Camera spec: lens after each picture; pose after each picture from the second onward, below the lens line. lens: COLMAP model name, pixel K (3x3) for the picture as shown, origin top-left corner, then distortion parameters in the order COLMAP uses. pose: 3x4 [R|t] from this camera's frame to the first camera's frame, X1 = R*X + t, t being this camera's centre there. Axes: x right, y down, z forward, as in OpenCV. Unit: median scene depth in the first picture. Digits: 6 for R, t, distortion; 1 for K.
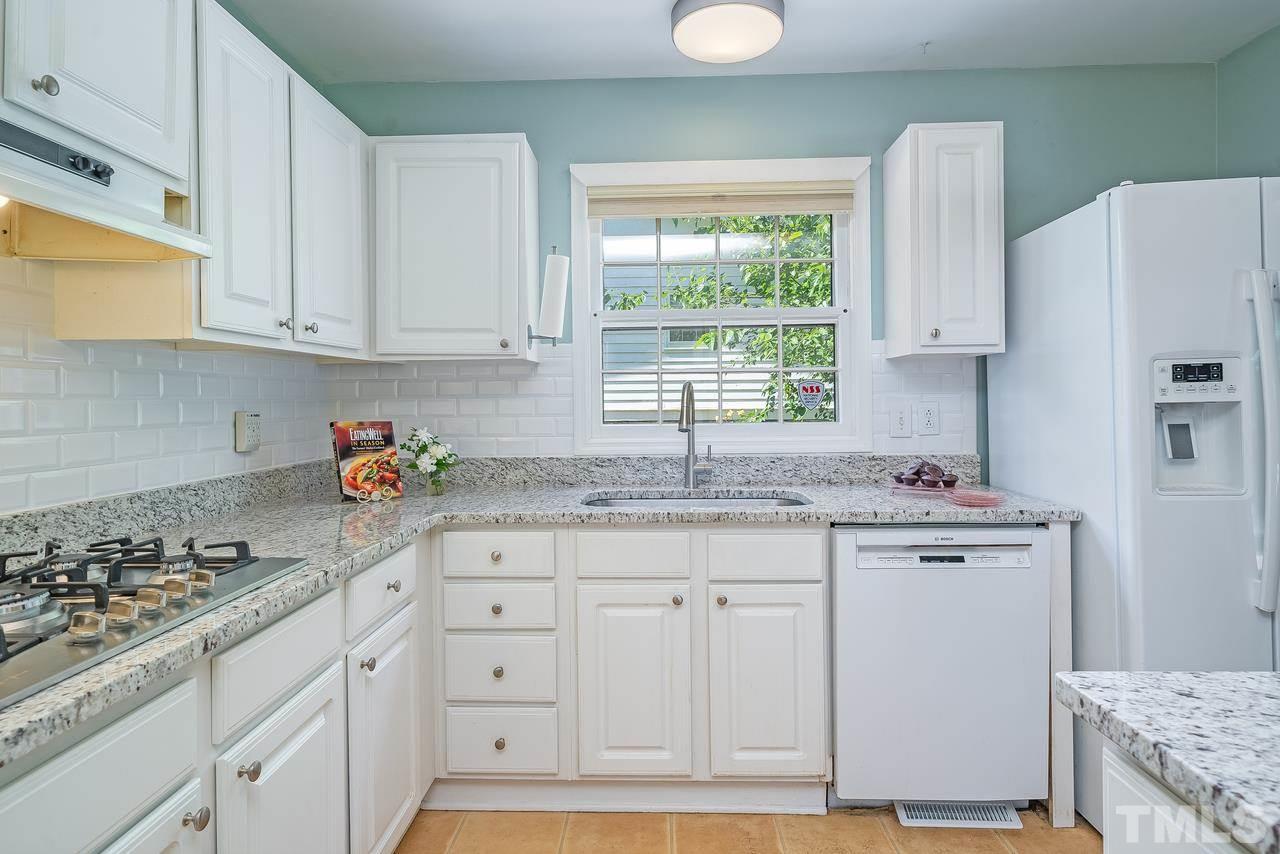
lens RADIAL K [[705.4, 0, 642.1], [0, 705.4, 397.8], [0, 0, 1]] dist [-0.003541, 0.001234]
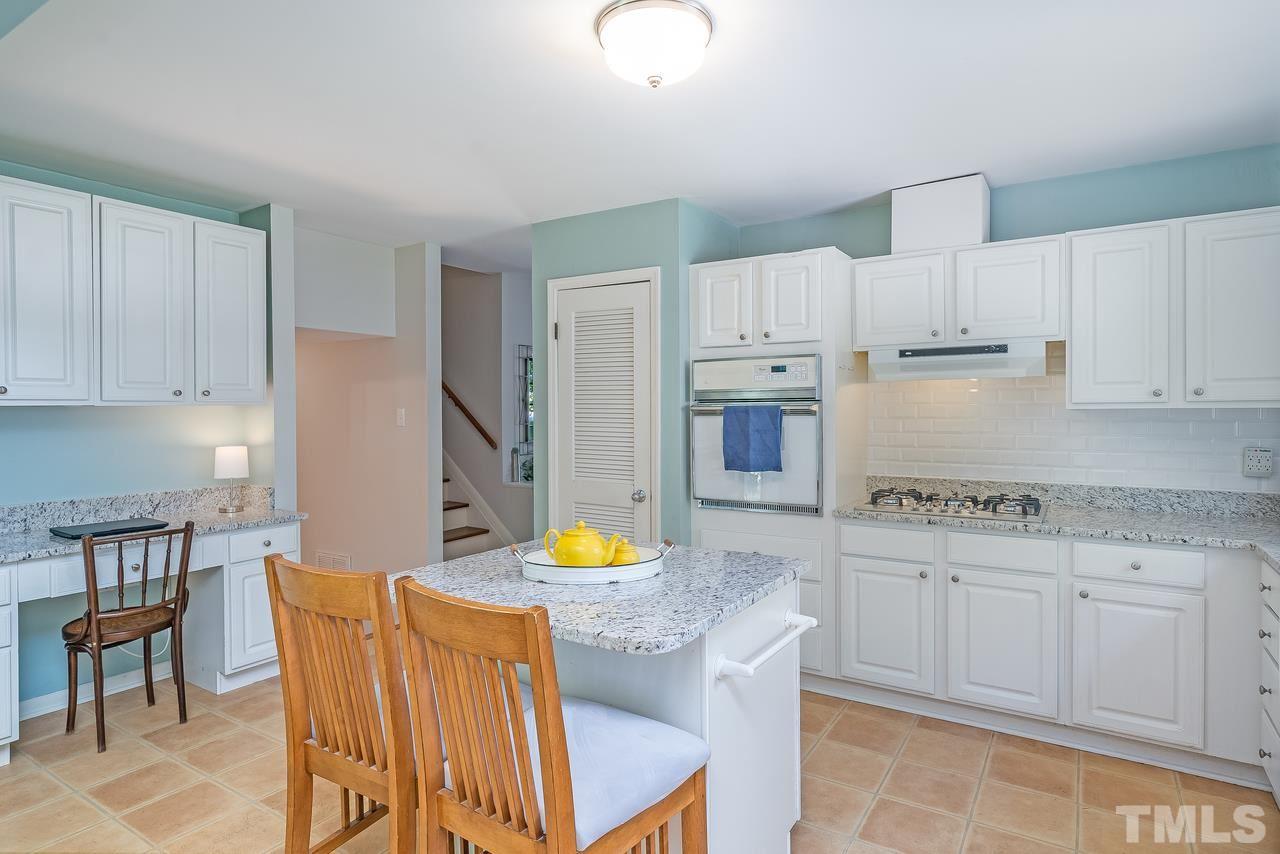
lens RADIAL K [[705.4, 0, 635.1], [0, 705.4, 418.8], [0, 0, 1]] dist [-0.003541, 0.001234]
pose [[-0.518054, 0.027190, -0.854915, 1.160662], [0.014236, 0.999630, 0.023166, -0.080225], [0.855229, -0.000169, -0.518250, 0.653742]]
